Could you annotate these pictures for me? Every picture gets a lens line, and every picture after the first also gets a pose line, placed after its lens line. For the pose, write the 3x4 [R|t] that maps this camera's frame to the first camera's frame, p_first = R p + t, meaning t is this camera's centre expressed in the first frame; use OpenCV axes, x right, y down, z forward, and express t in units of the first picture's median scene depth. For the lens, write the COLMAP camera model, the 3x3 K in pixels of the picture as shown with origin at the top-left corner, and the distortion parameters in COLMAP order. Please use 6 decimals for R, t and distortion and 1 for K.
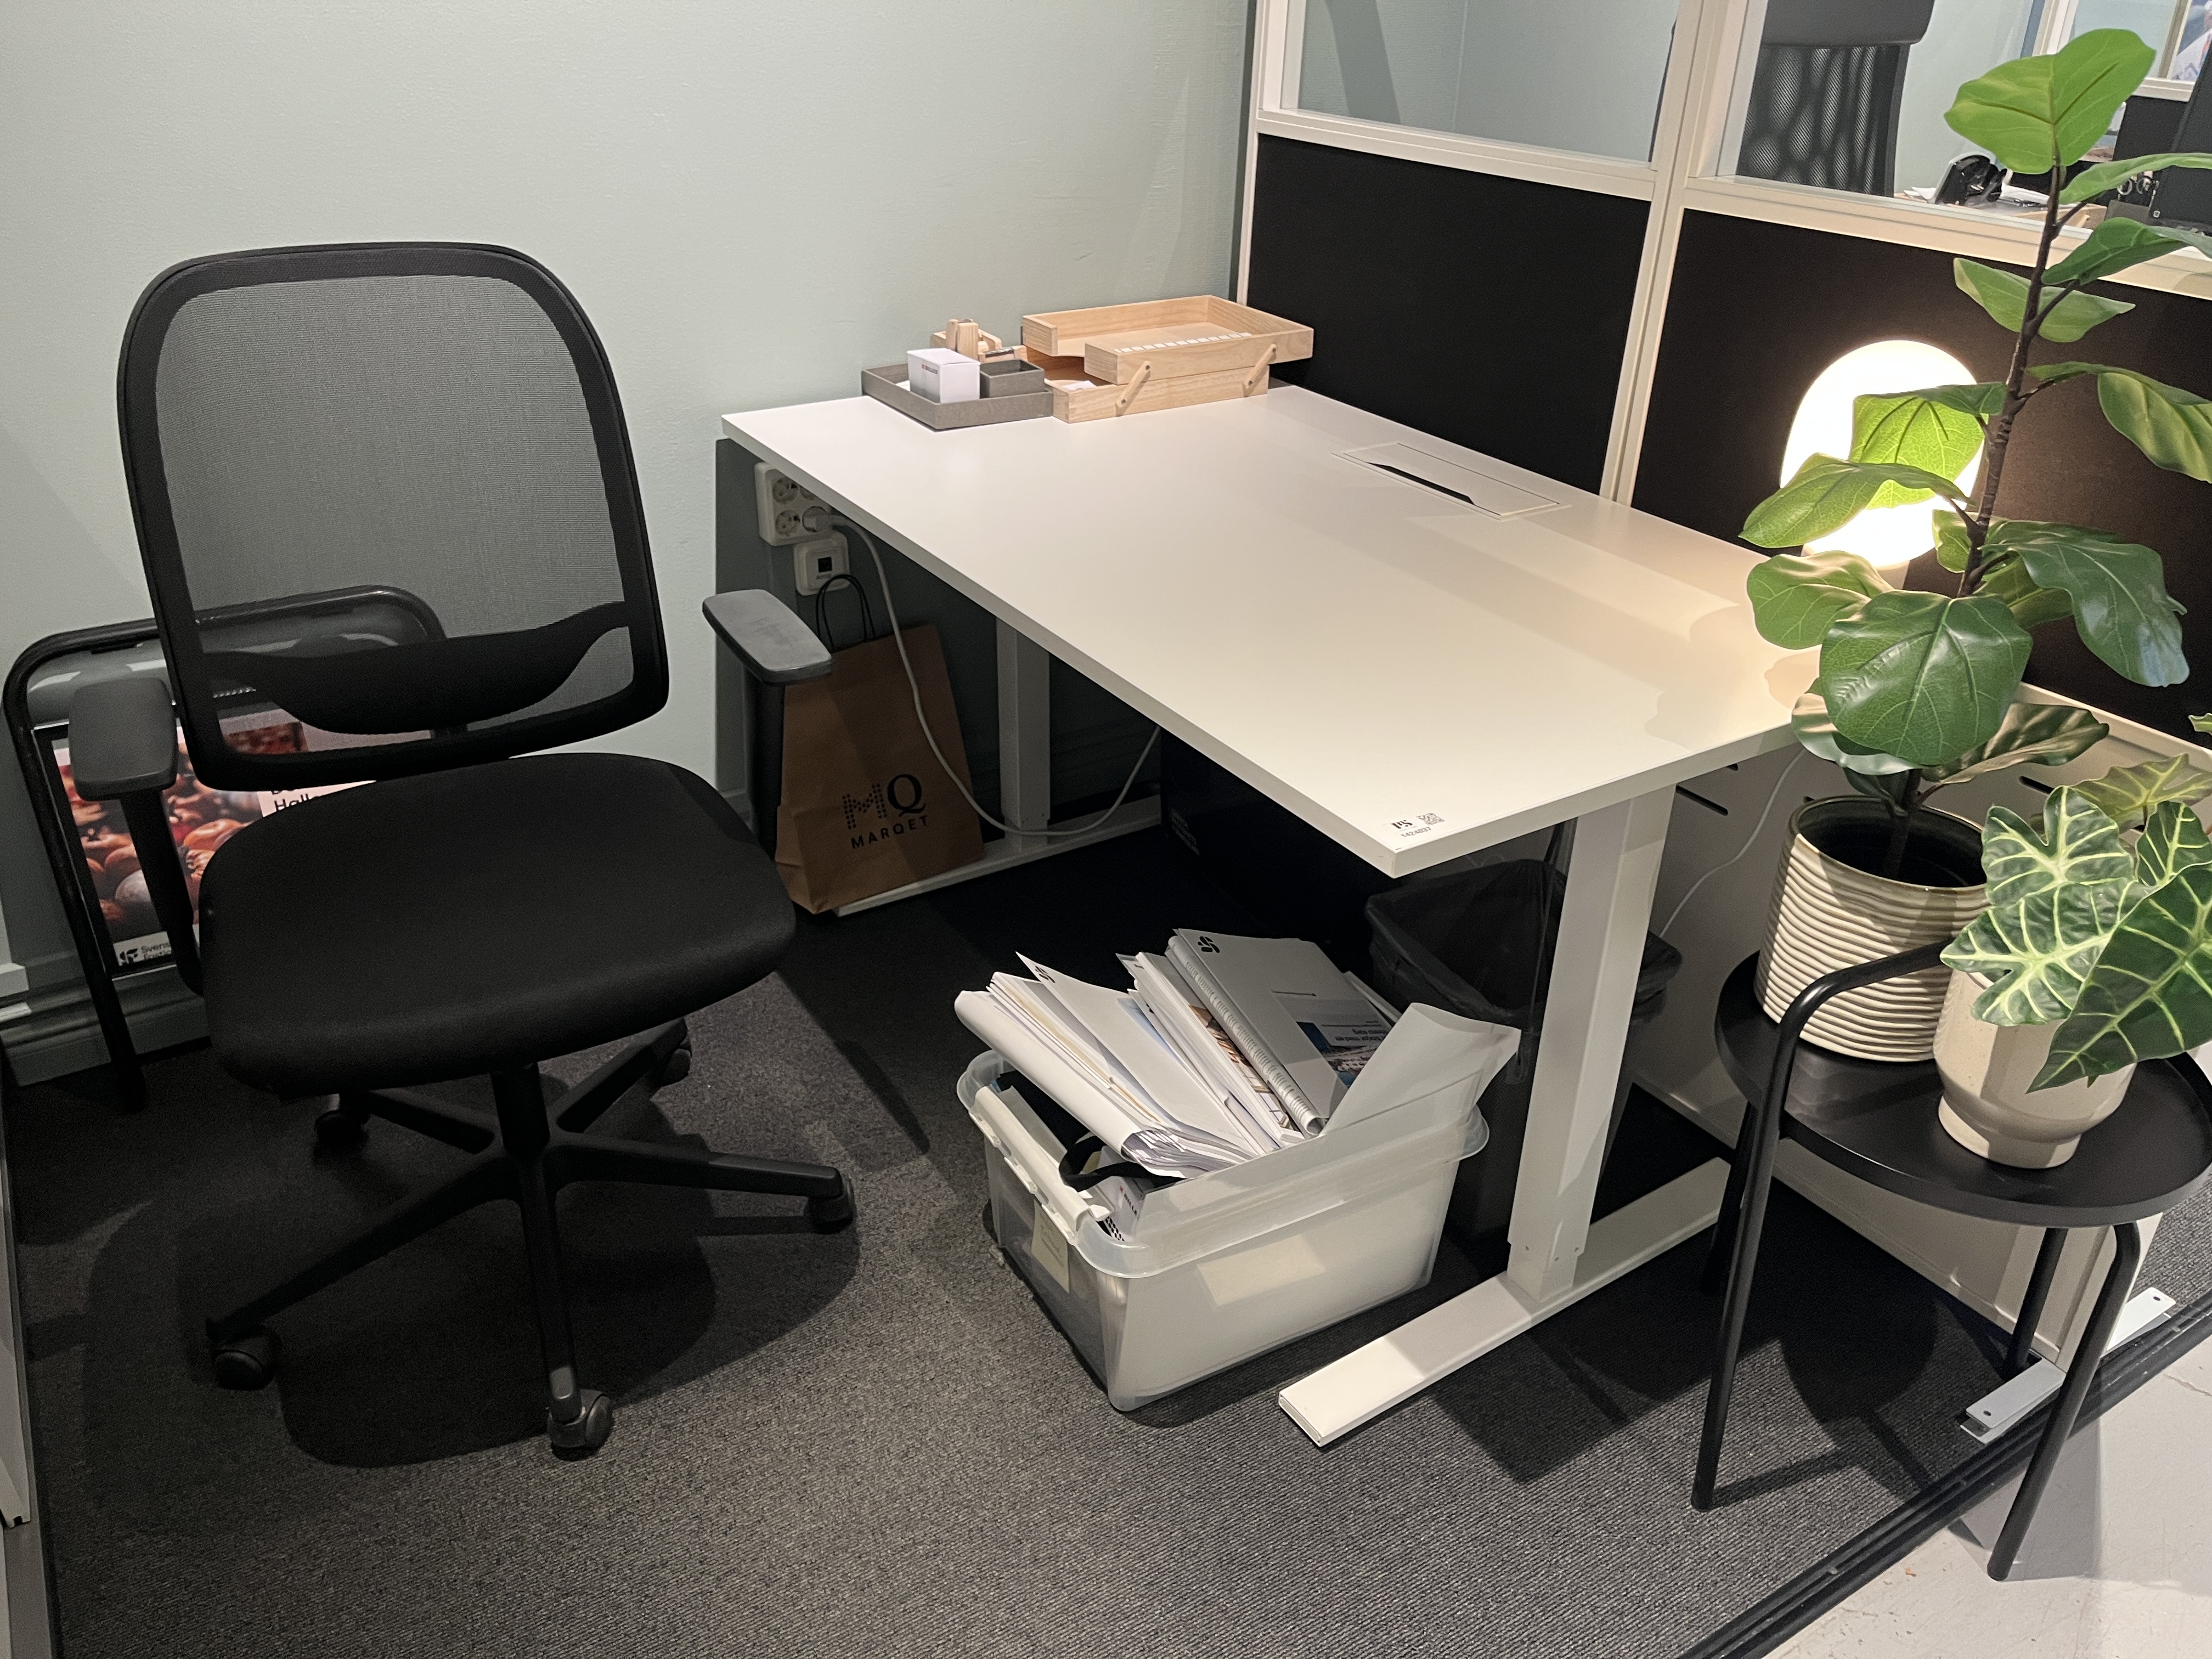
lens RADIAL K [[1671.7, 0, 1111.9], [0, 1671.7, 846.3], [0, 0, 1]] dist [0.066771, -0.097677]
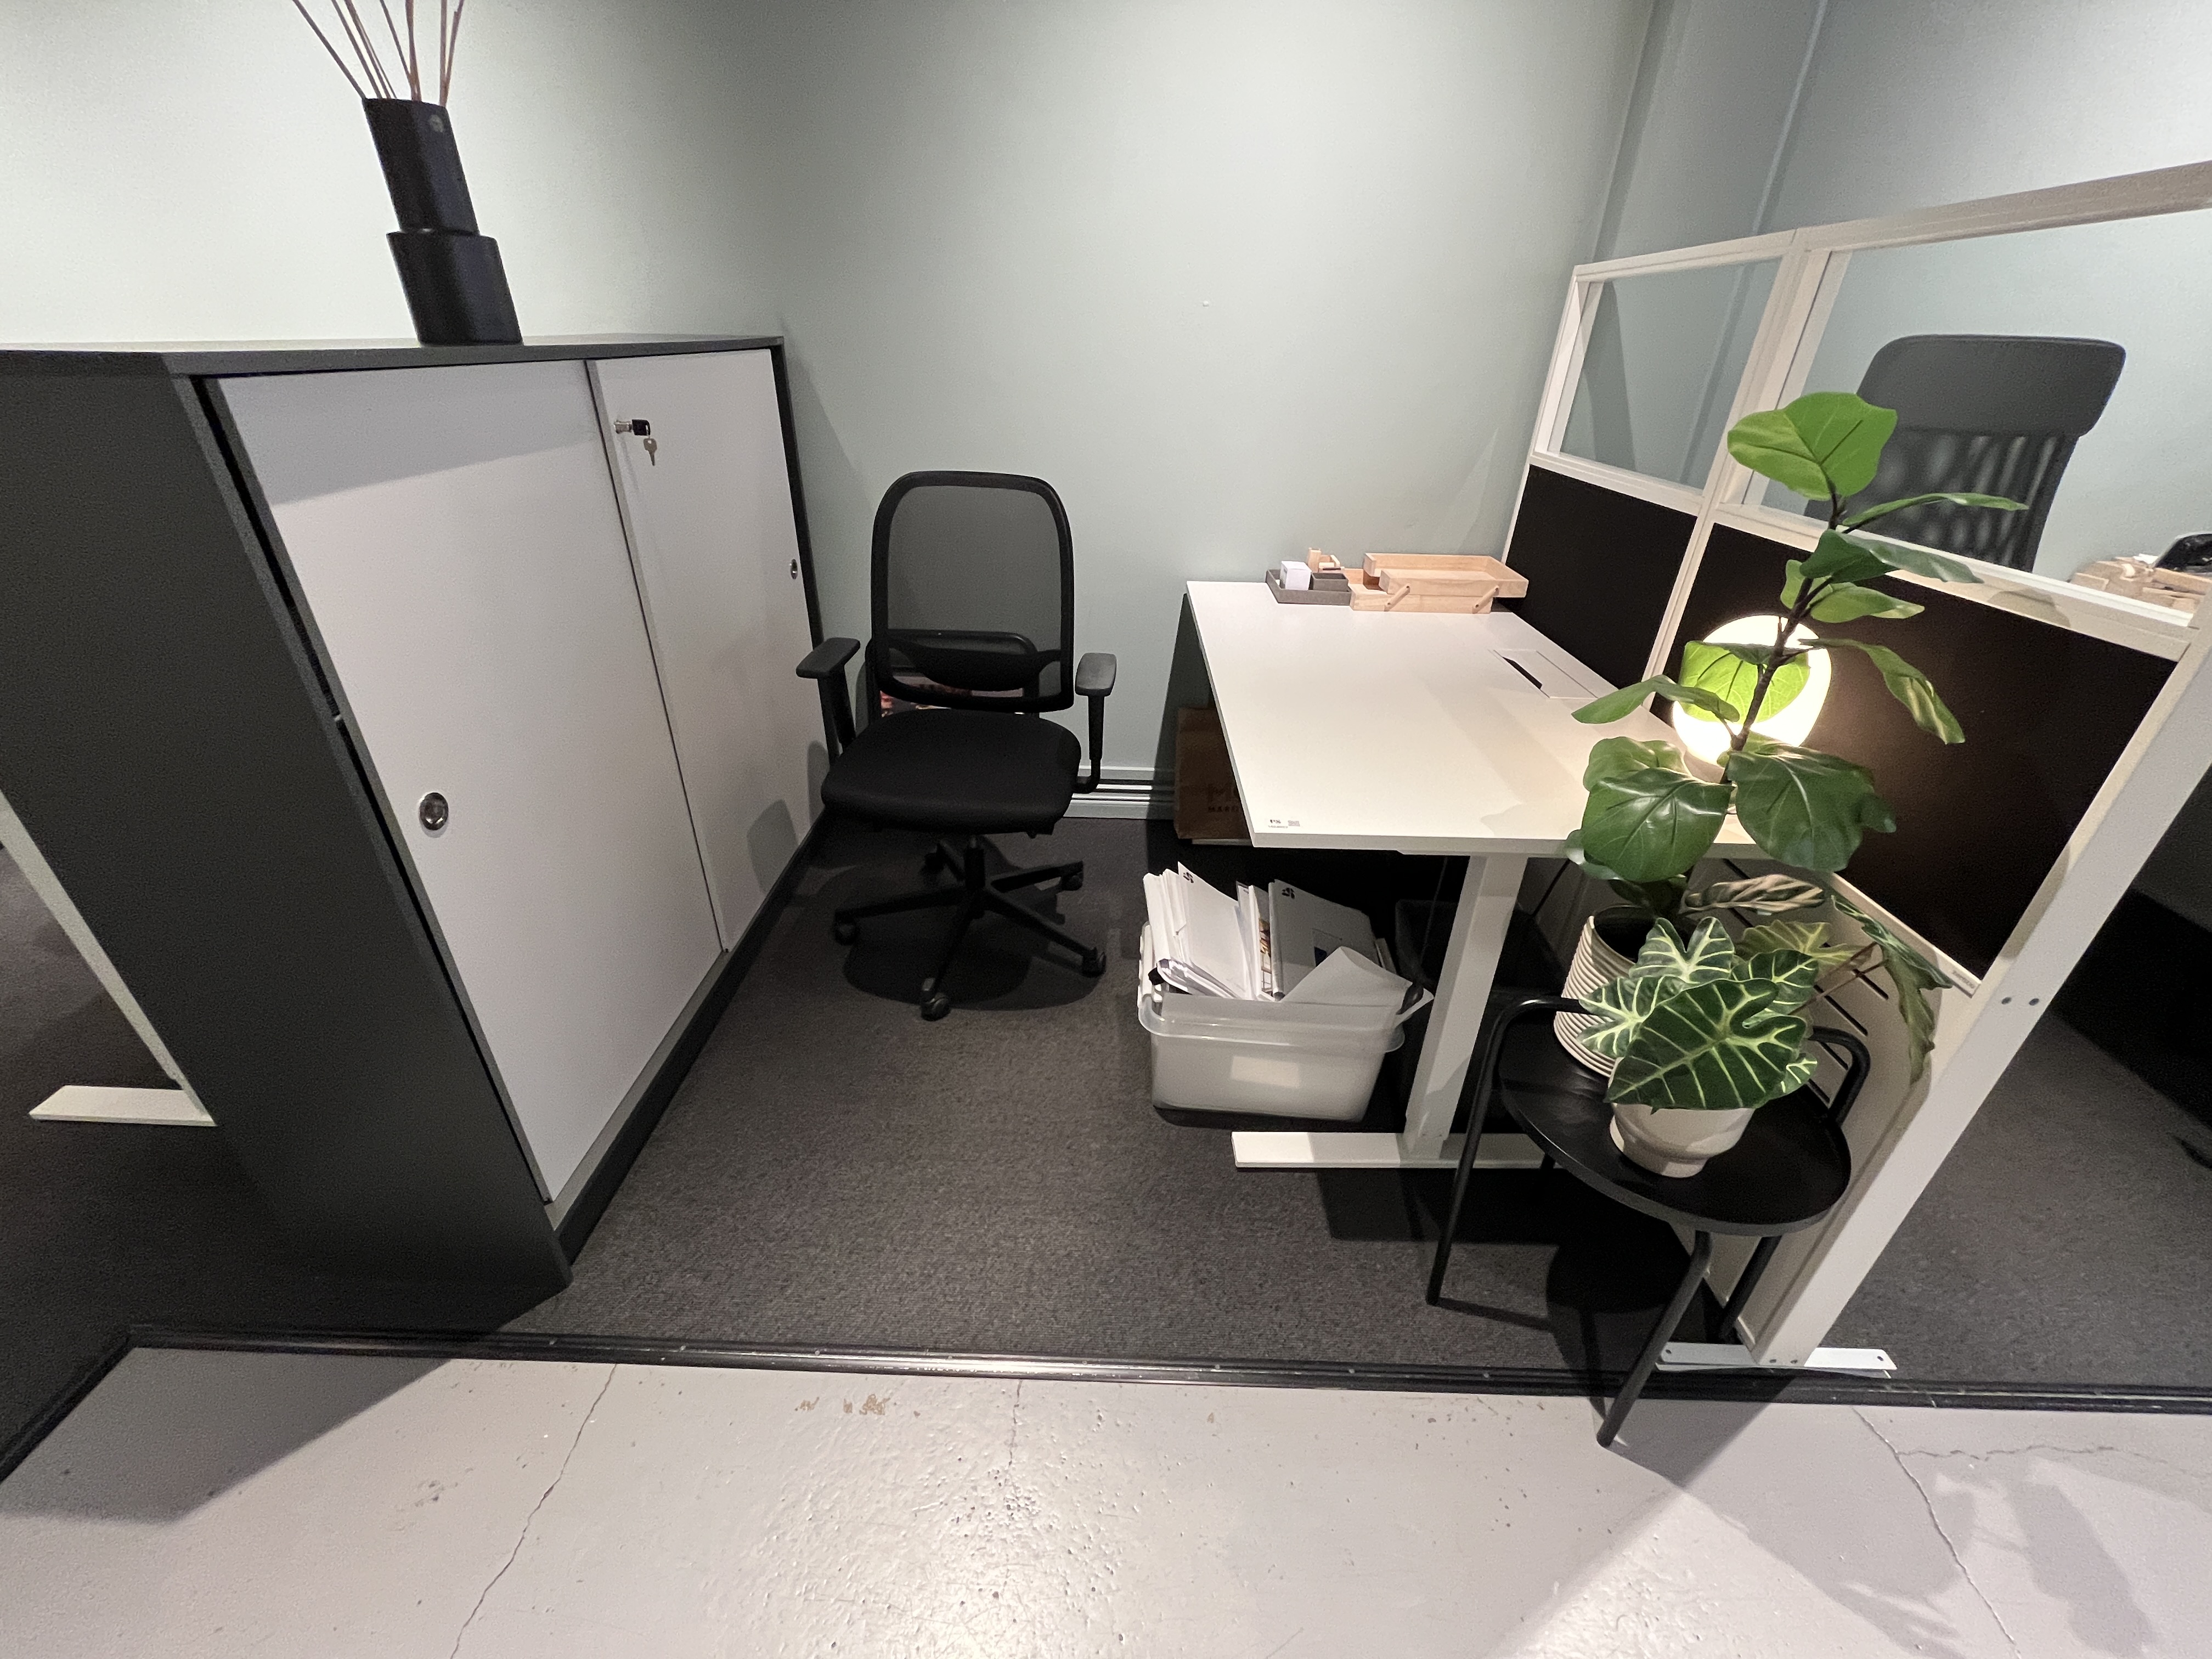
lens RADIAL K [[895.4, 0, 1099.2], [0, 895.4, 827.1], [0, 0, 1]] dist [-0.003747, -0.000165]
pose [[0.834749, 0.265449, -0.482422, 0.334393], [-0.273844, 0.960228, 0.054519, -0.005591], [0.477707, 0.086599, 0.874240, 0.052118]]
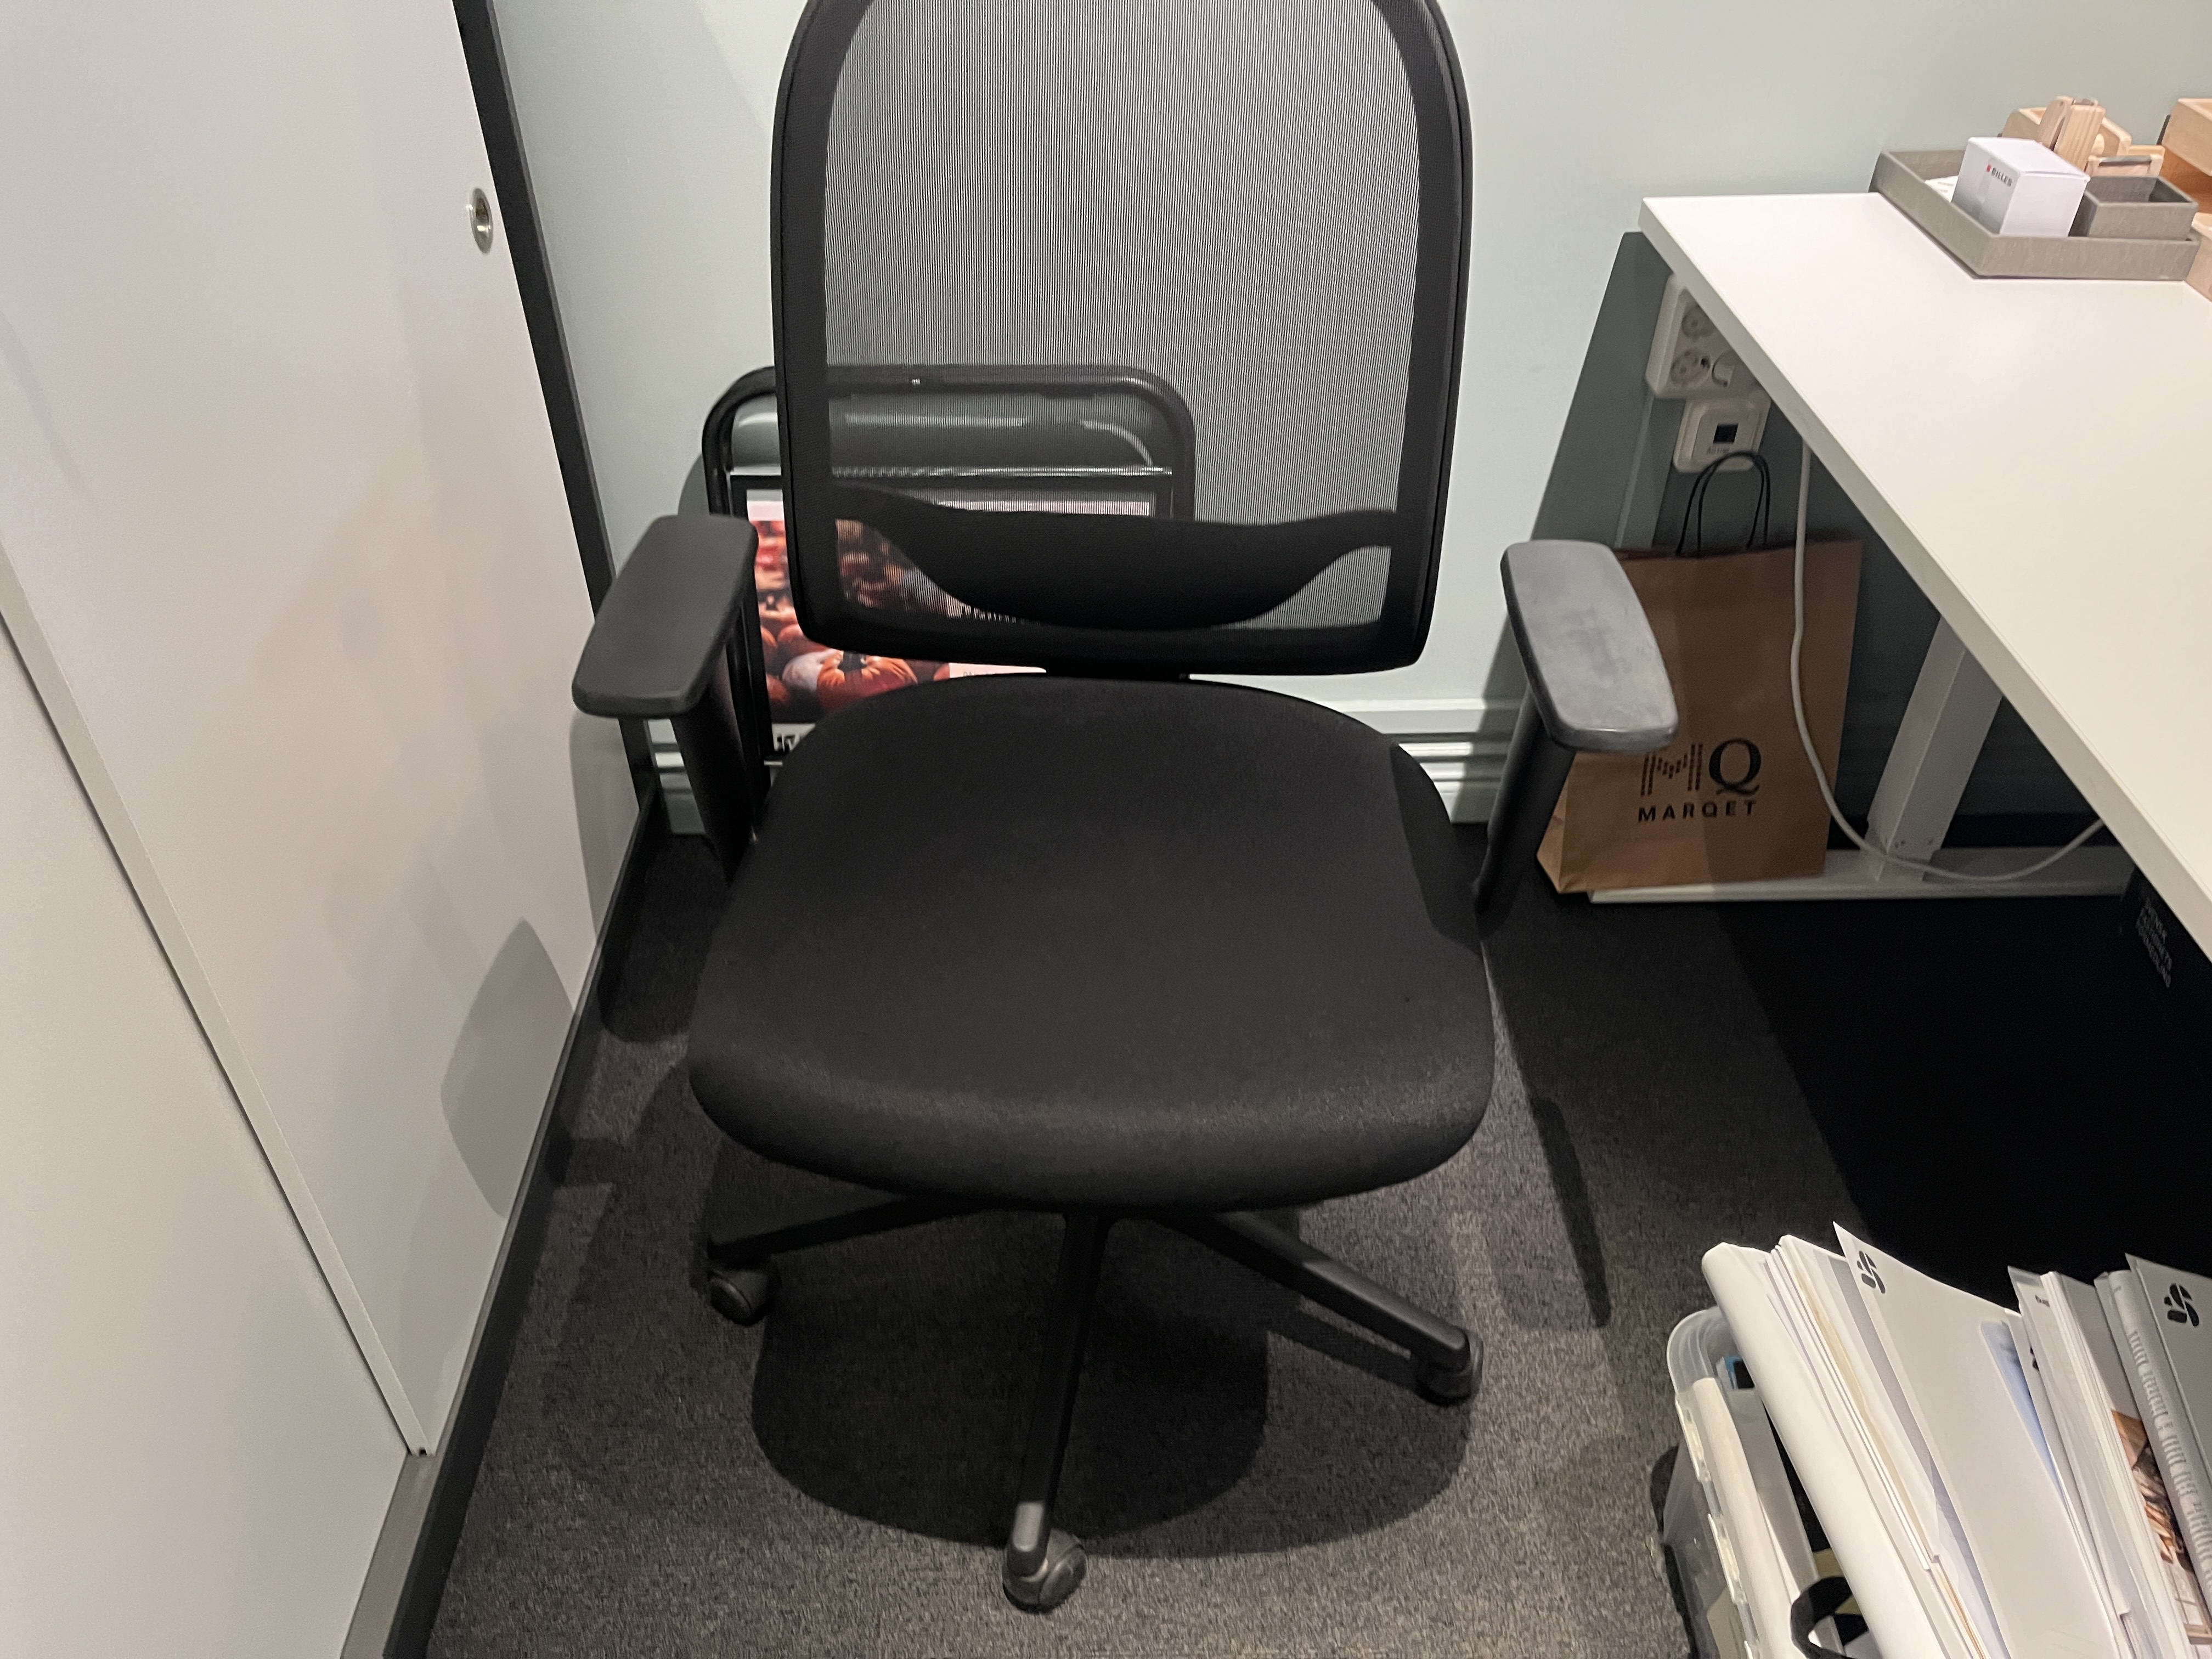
lens RADIAL K [[1671.7, 0, 1085.3], [0, 1671.7, 843.9], [0, 0, 1]] dist [0.066771, -0.097677]
pose [[0.856671, 0.310922, -0.411633, -0.076632], [-0.235675, 0.945701, 0.223847, -0.133010], [0.458881, -0.094751, 0.883431, 0.327792]]
